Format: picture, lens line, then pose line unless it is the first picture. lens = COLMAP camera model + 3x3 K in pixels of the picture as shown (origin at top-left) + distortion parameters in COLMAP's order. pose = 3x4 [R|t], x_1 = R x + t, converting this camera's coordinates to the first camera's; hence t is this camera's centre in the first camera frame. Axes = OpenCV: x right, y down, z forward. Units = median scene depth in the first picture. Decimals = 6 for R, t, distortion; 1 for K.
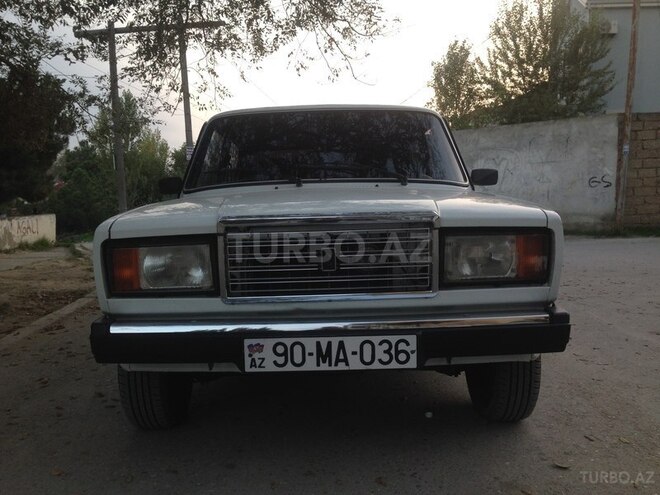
lens RADIAL K [[635.5, 0, 330.0], [0, 635.5, 247.5], [0, 0, 1]] dist [0.003750, -0.003567]
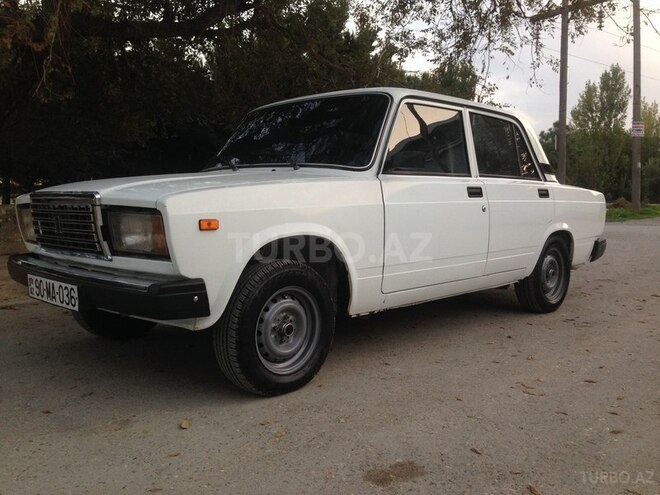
lens RADIAL K [[635.5, 0, 330.0], [0, 635.5, 247.5], [0, 0, 1]] dist [0.003750, -0.003567]
pose [[0.717172, 0.087179, -0.691421, 1.346390], [-0.064048, 0.996191, 0.059173, -0.049452], [0.693946, 0.001847, 0.720024, 0.402971]]
